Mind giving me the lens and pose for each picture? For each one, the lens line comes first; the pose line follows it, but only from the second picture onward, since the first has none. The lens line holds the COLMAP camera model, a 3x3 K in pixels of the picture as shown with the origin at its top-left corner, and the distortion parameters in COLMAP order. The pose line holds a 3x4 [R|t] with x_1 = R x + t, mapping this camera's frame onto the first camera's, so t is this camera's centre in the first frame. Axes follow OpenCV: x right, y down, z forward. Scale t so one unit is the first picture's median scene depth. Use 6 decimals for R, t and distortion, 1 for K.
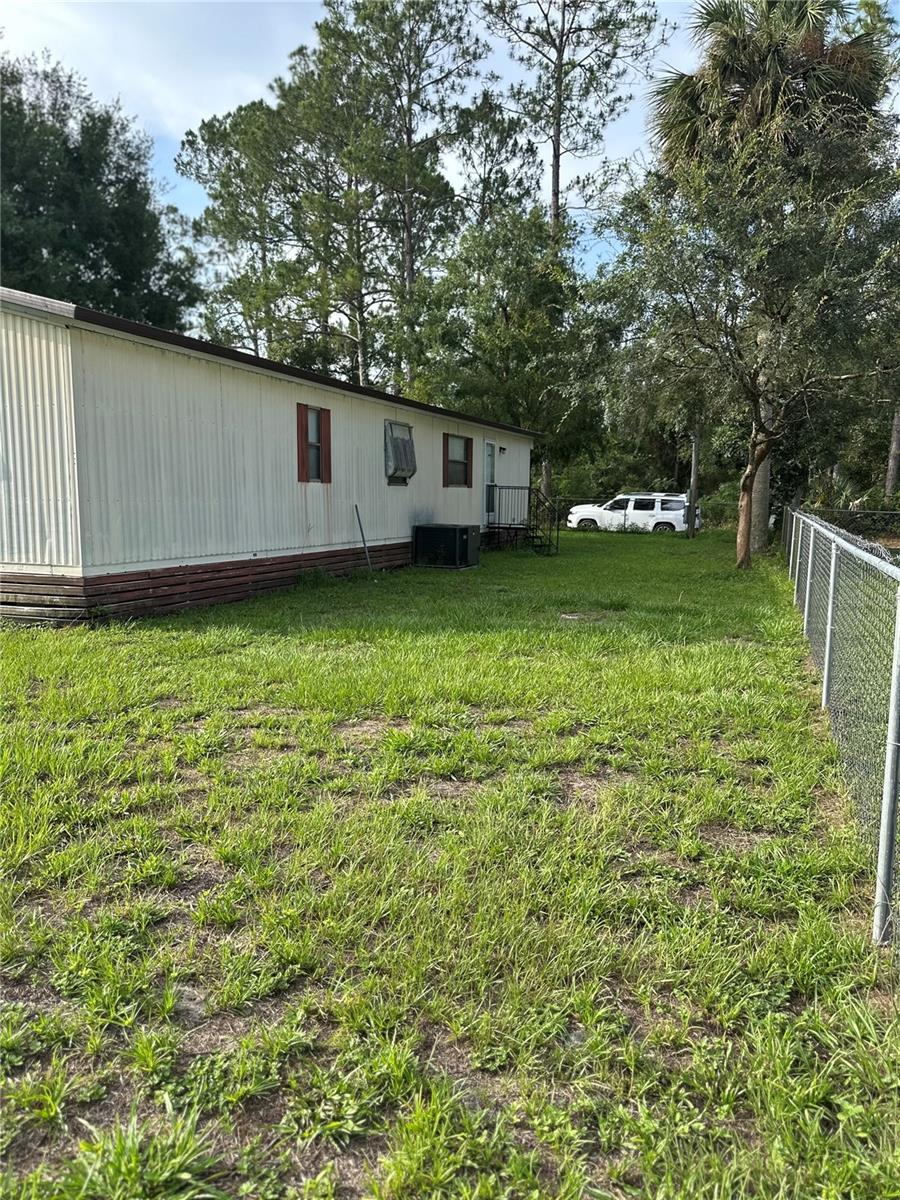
lens RADIAL K [[856.6, 0, 450.0], [0, 856.6, 600.0], [0, 0, 1]] dist [-0.000029, -0.004914]
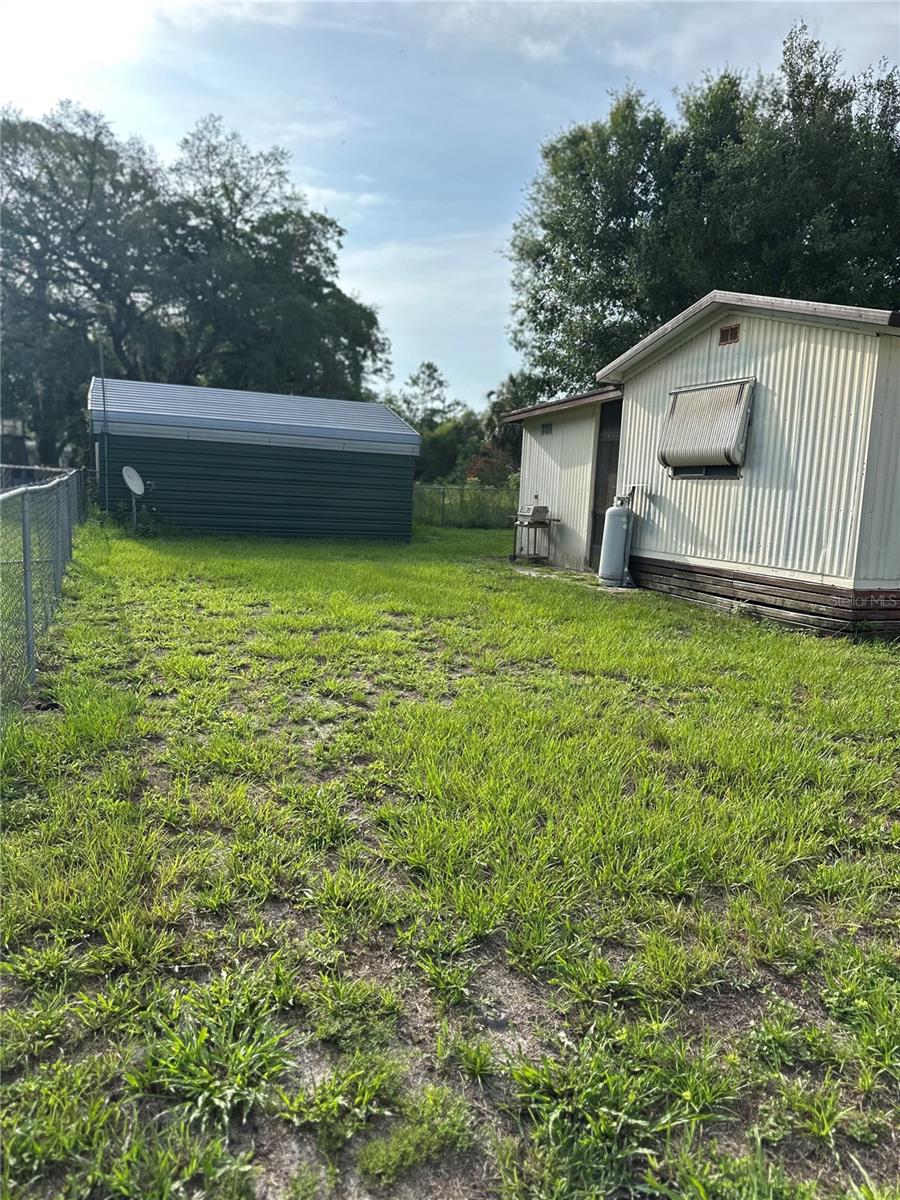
lens RADIAL K [[856.6, 0, 450.0], [0, 856.6, 600.0], [0, 0, 1]] dist [-0.000029, -0.004914]
pose [[0.669235, 0.120281, -0.733251, -0.024686], [-0.128973, 0.990636, 0.044789, 0.001115], [0.731773, 0.064595, 0.678481, -0.004827]]
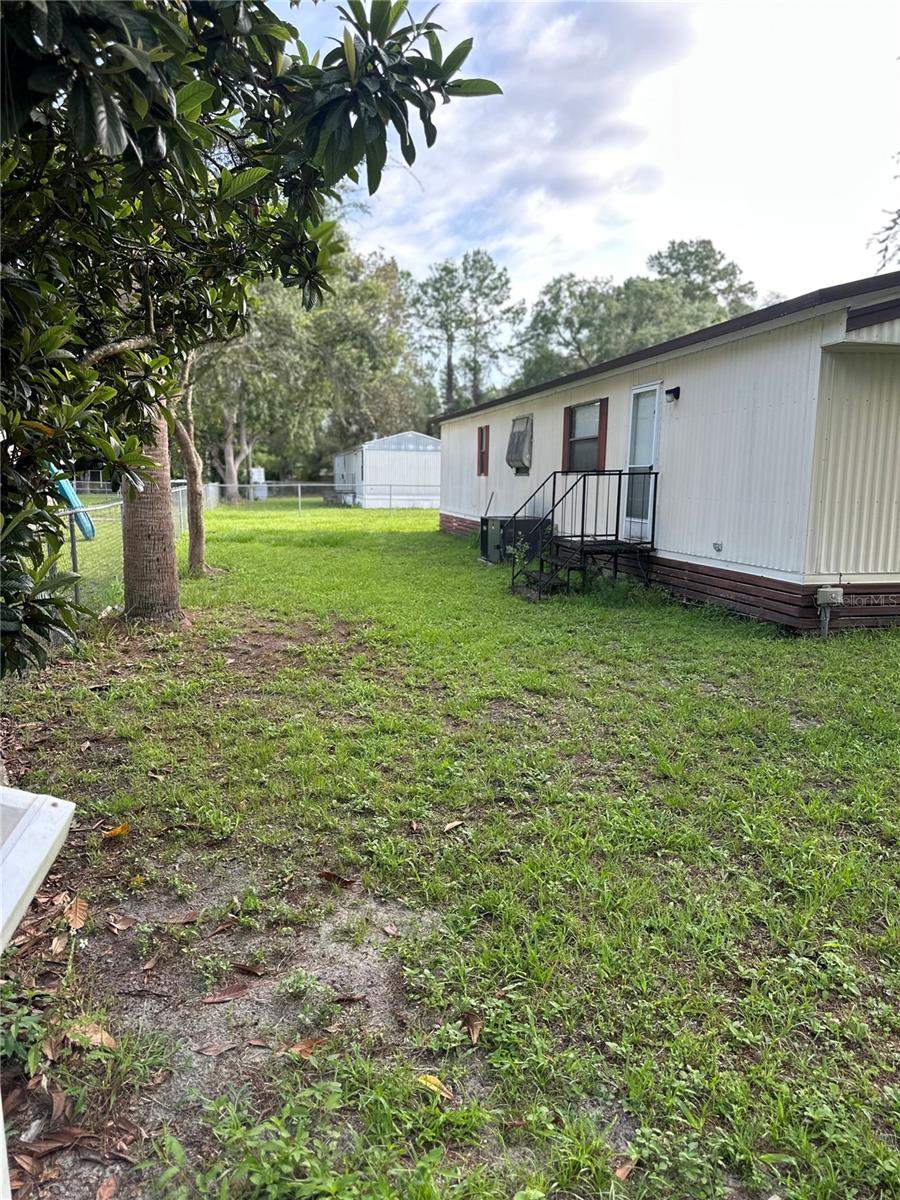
lens RADIAL K [[856.6, 0, 450.0], [0, 856.6, 600.0], [0, 0, 1]] dist [-0.000029, -0.004914]
pose [[-0.848592, 0.053975, -0.526288, 0.437526], [-0.084479, 0.968193, 0.235511, -0.171151], [0.522260, 0.244313, -0.817041, 1.401252]]
